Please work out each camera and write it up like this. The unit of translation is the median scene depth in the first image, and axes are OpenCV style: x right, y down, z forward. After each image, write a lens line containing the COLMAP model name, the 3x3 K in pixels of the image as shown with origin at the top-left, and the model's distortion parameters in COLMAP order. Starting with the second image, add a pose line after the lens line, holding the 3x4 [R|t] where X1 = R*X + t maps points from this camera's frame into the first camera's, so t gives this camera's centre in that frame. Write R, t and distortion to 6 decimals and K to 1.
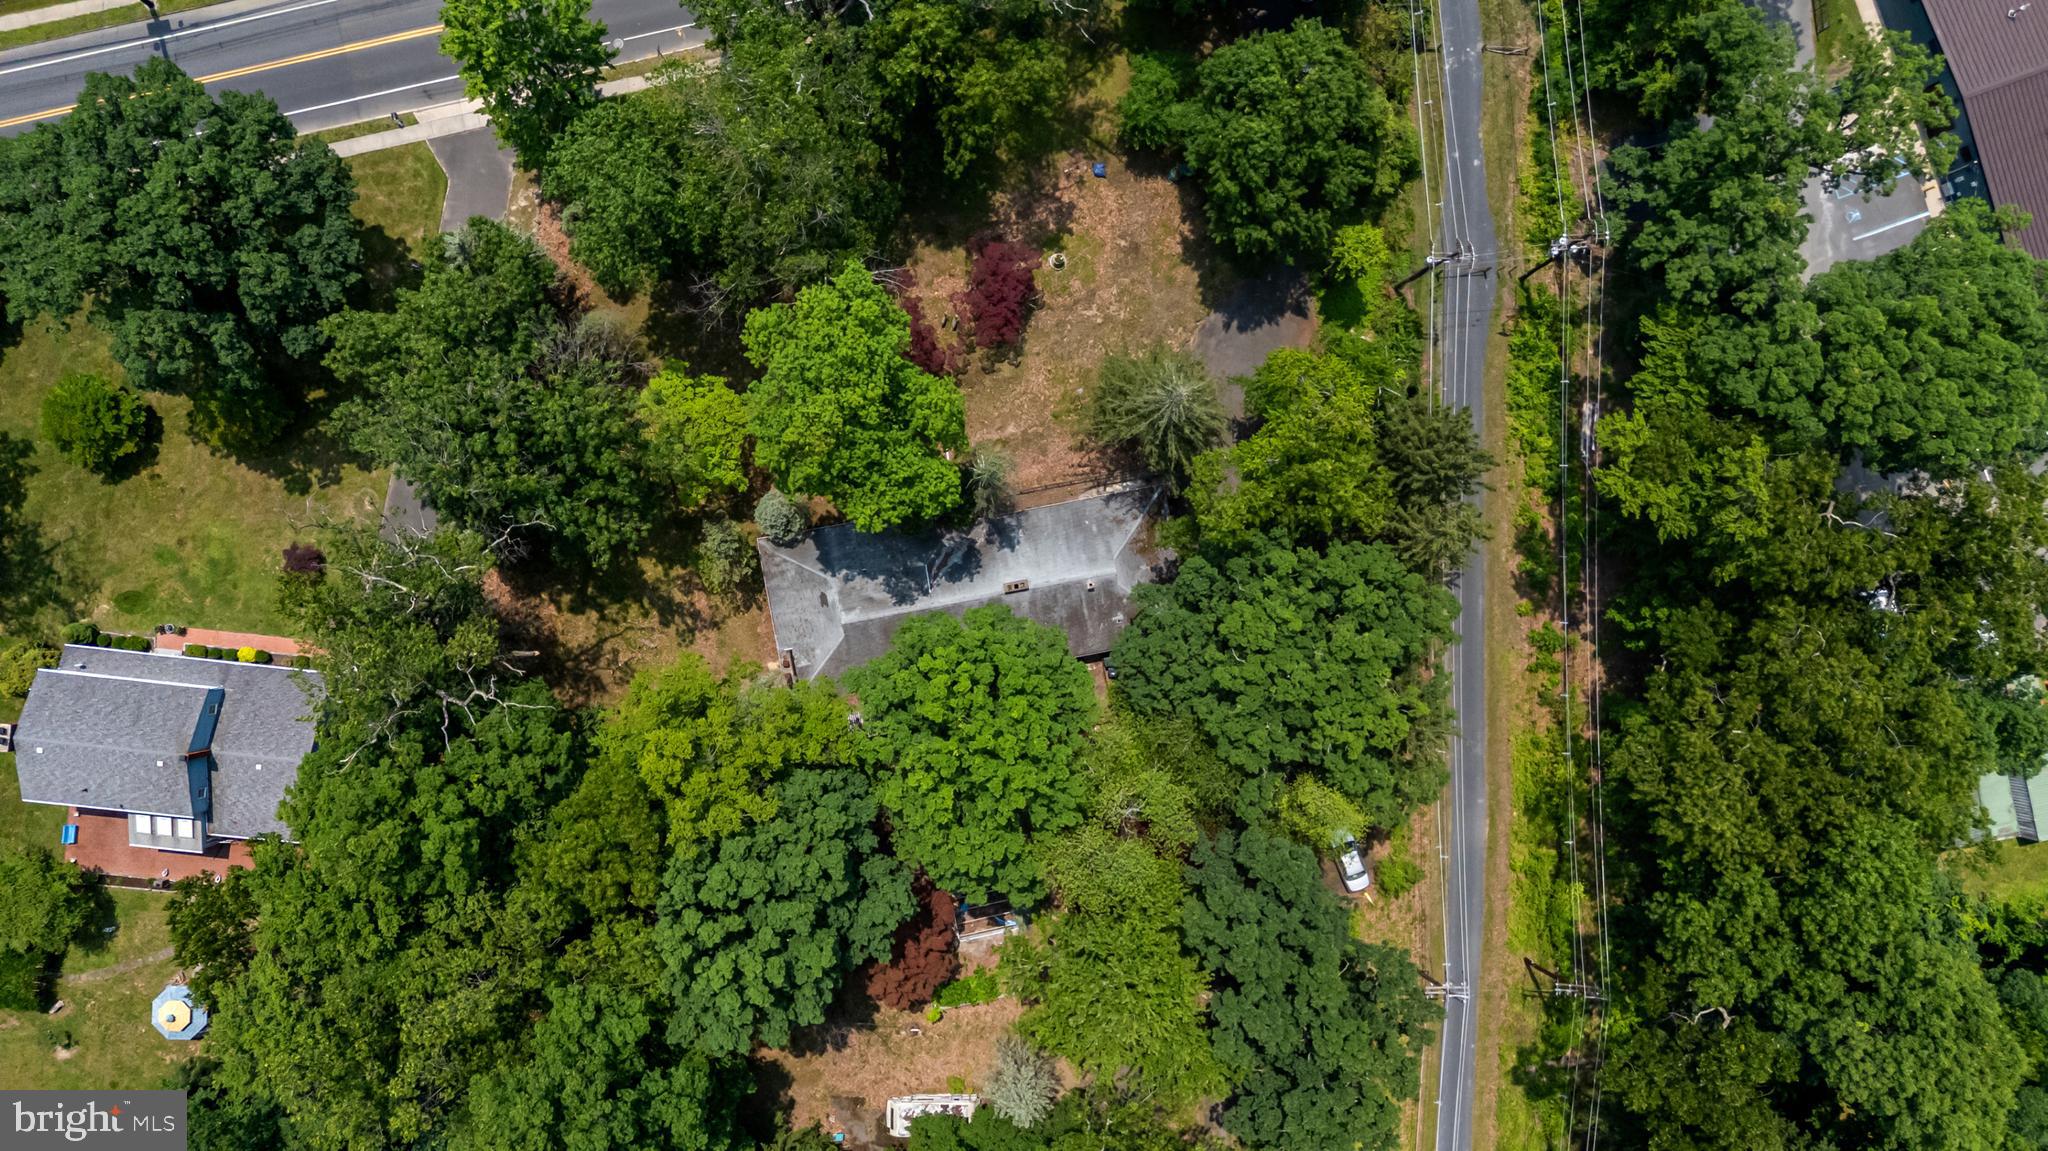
lens RADIAL K [[1448.7, 0, 1025.8], [0, 1448.7, 573.9], [0, 0, 1]] dist [0.001537, -0.000049]
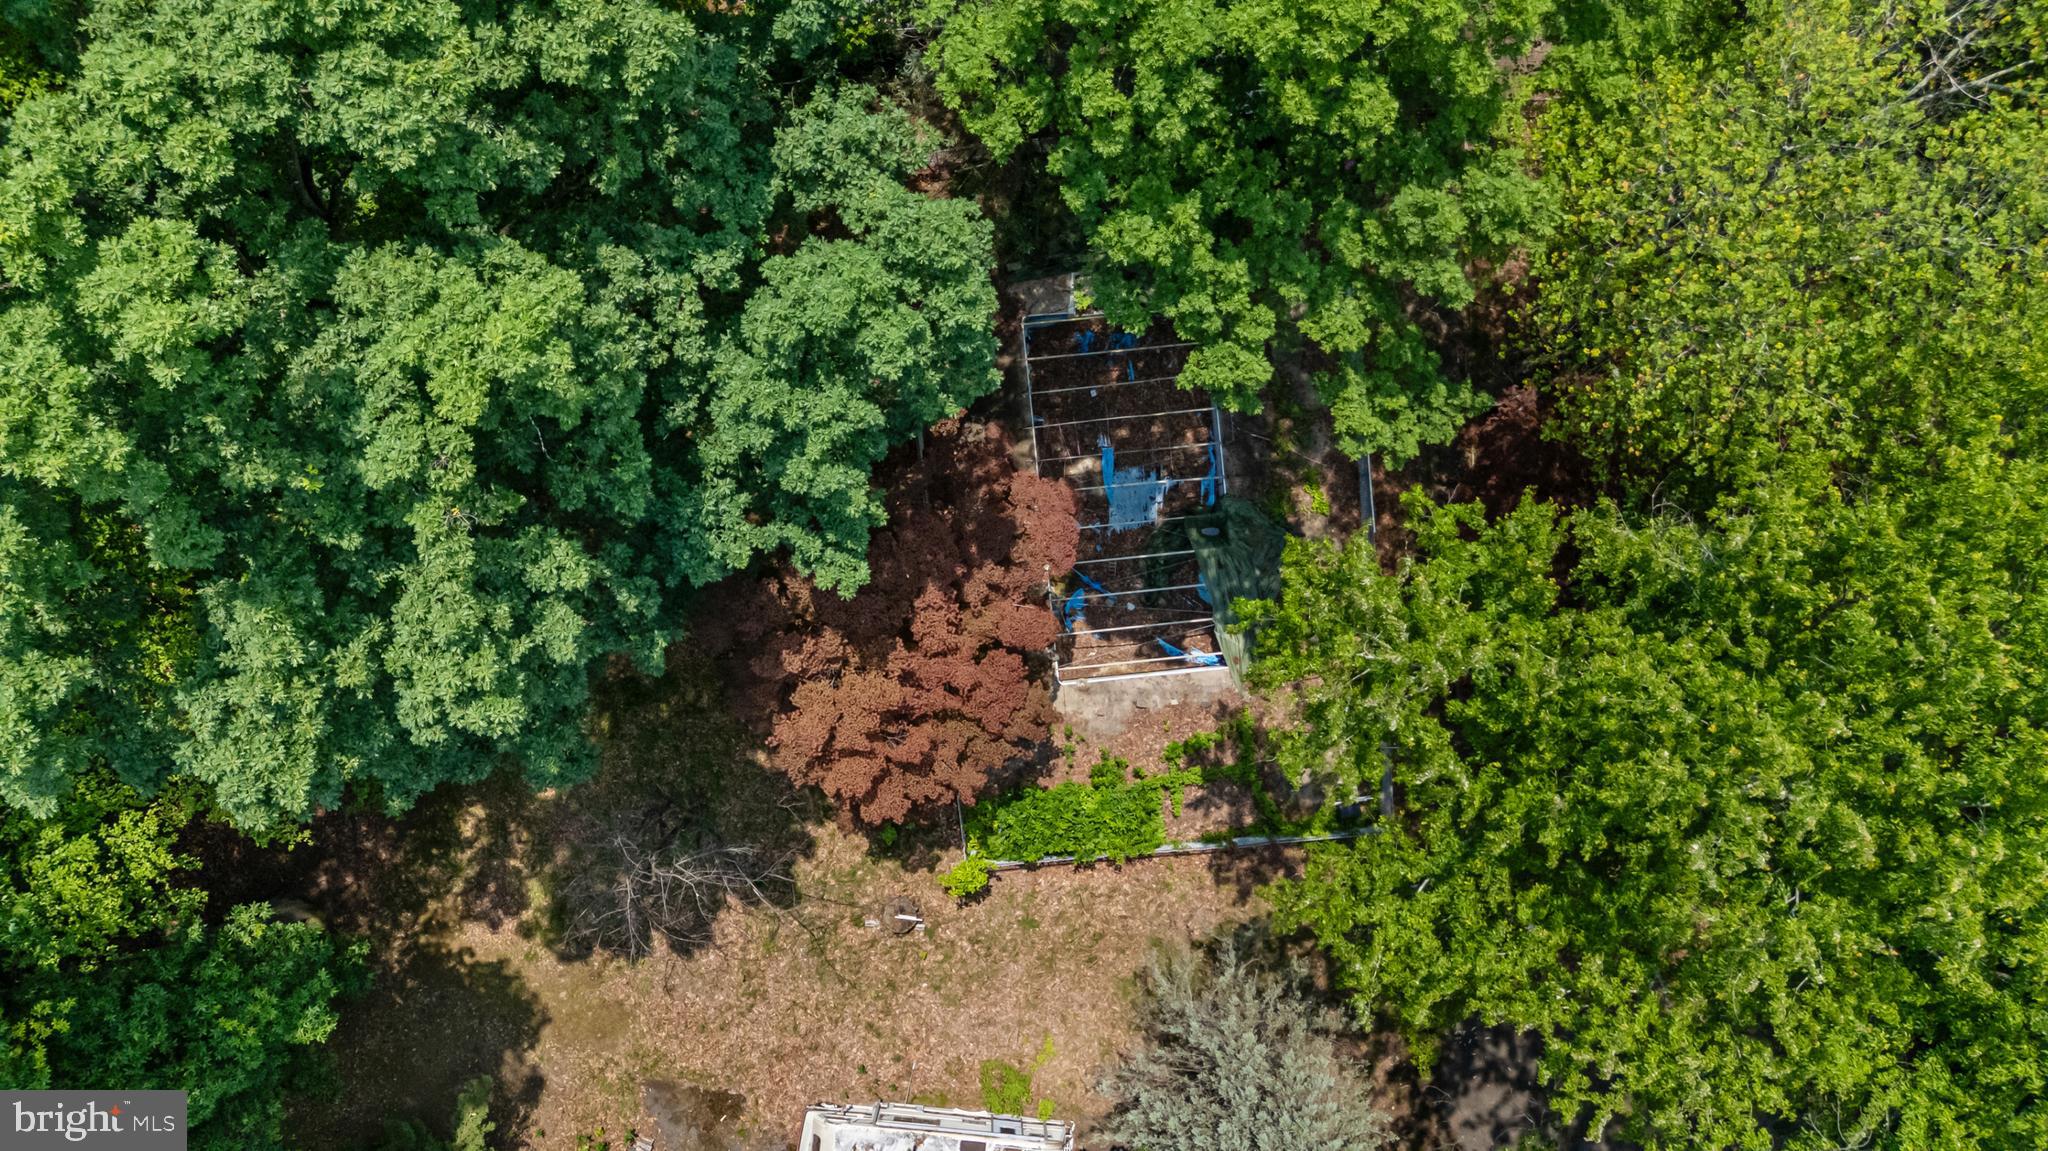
lens RADIAL K [[1448.7, 0, 1022.4], [0, 1448.7, 573.8], [0, 0, 1]] dist [0.001537, -0.000049]
pose [[0.994040, 0.108840, -0.006260, -0.055610], [-0.108854, 0.994056, -0.001955, 0.229680], [0.006010, 0.002625, 0.999978, 0.650301]]
